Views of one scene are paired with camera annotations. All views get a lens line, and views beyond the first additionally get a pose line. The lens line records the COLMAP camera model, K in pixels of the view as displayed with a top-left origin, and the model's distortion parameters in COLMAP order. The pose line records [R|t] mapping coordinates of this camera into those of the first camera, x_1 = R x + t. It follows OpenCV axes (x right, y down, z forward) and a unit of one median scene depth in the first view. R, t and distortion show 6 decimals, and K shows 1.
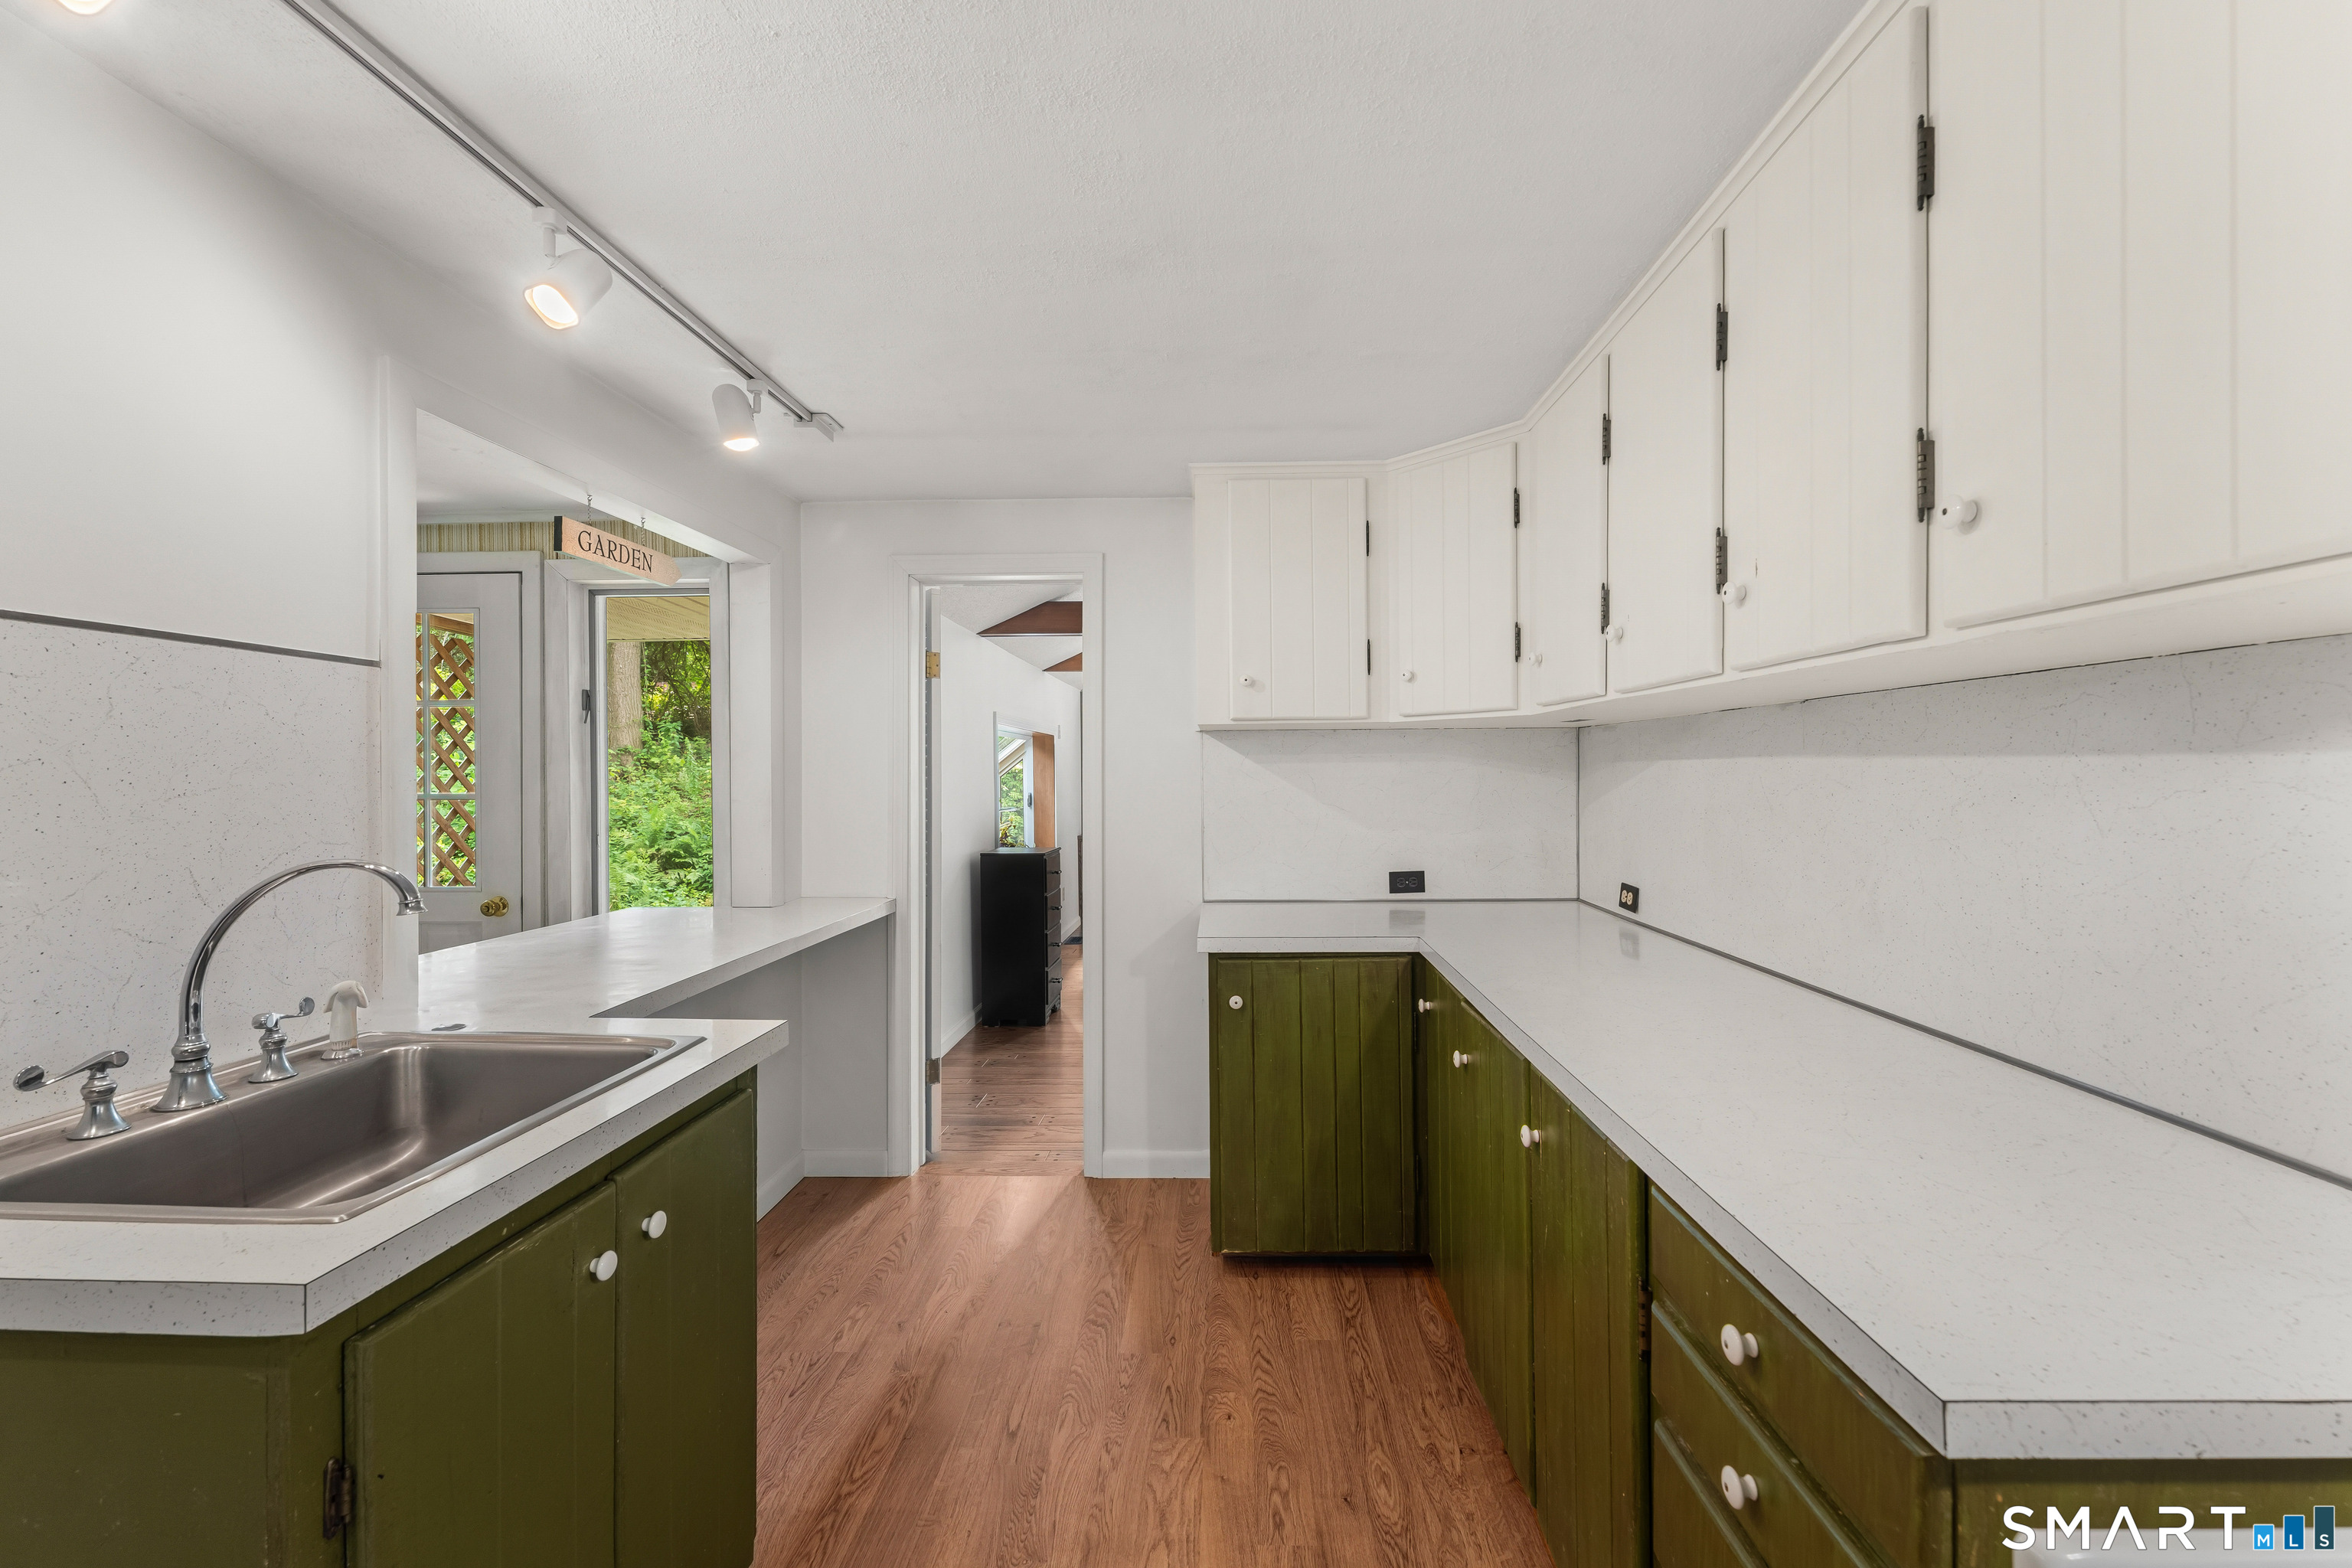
lens RADIAL K [[972.4, 0, 1208.4], [0, 972.4, 772.3], [0, 0, 1]] dist [-0.001482, -0.000210]
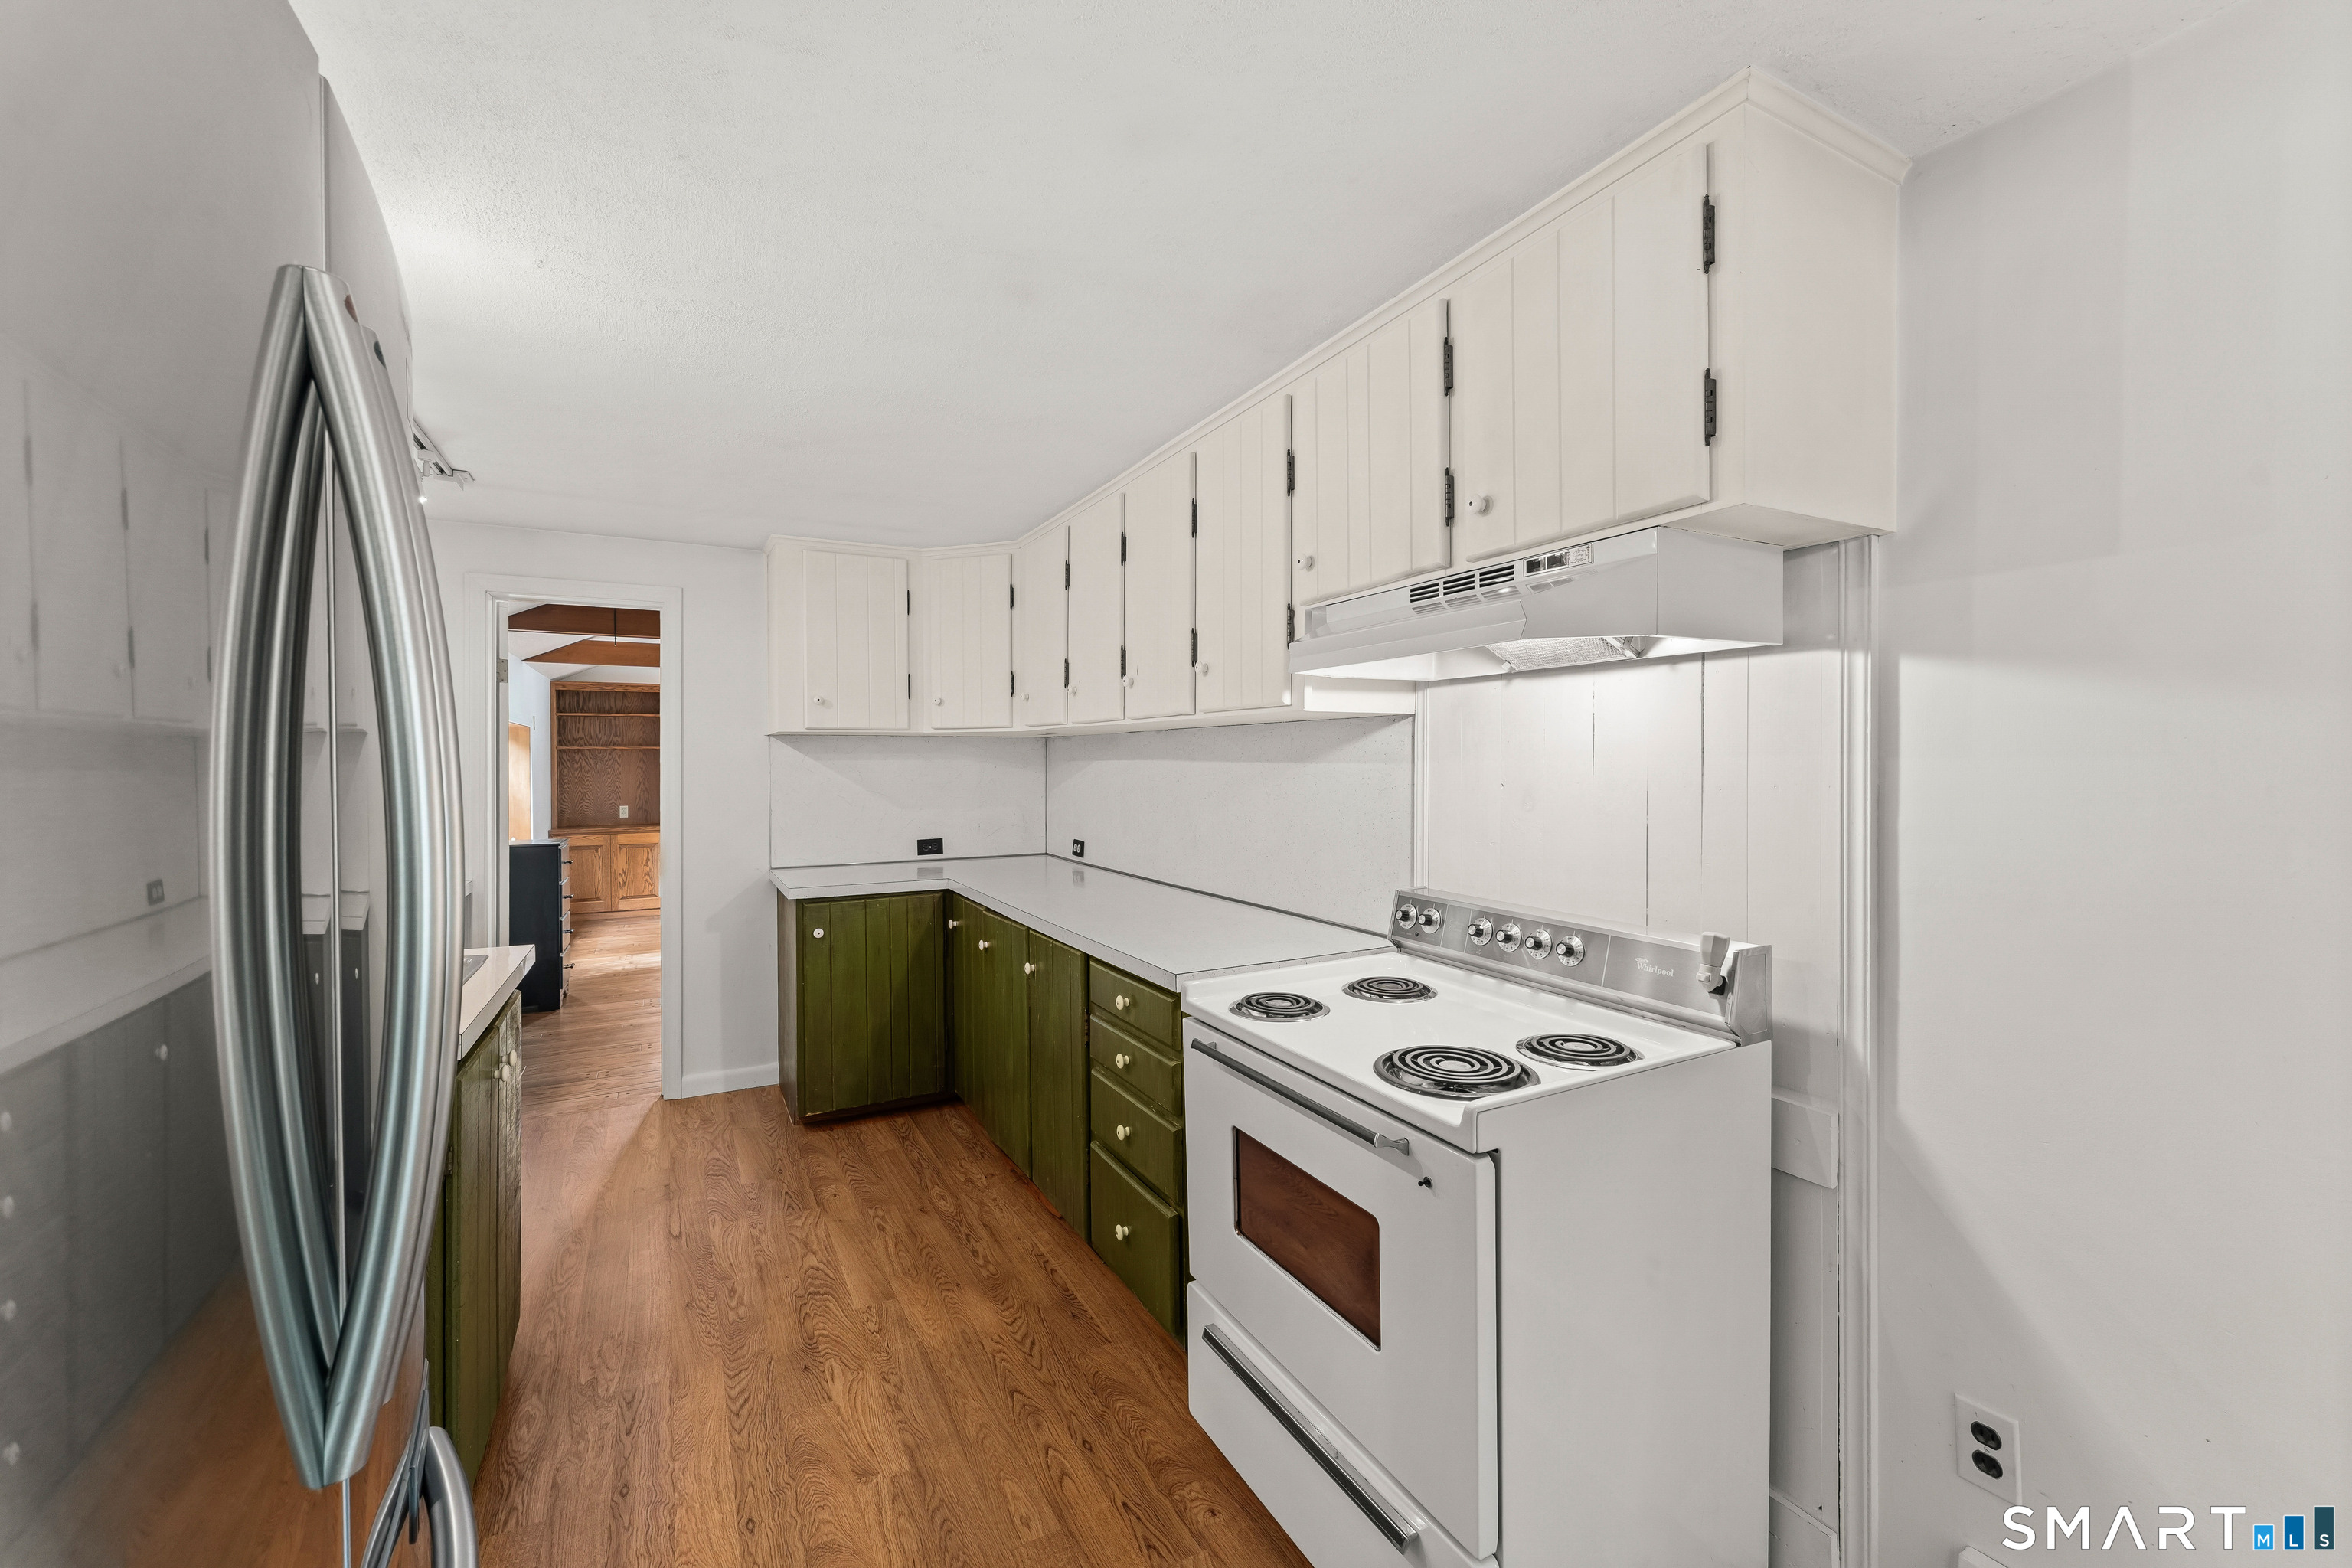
lens RADIAL K [[944.7, 0, 1183.6], [0, 944.7, 773.5], [0, 0, 1]] dist [0.000160, -0.000562]
pose [[0.866547, -0.002962, 0.499087, -0.192740], [-0.002242, 0.999949, 0.009827, -0.006646], [-0.499091, -0.009634, 0.866496, -0.431402]]
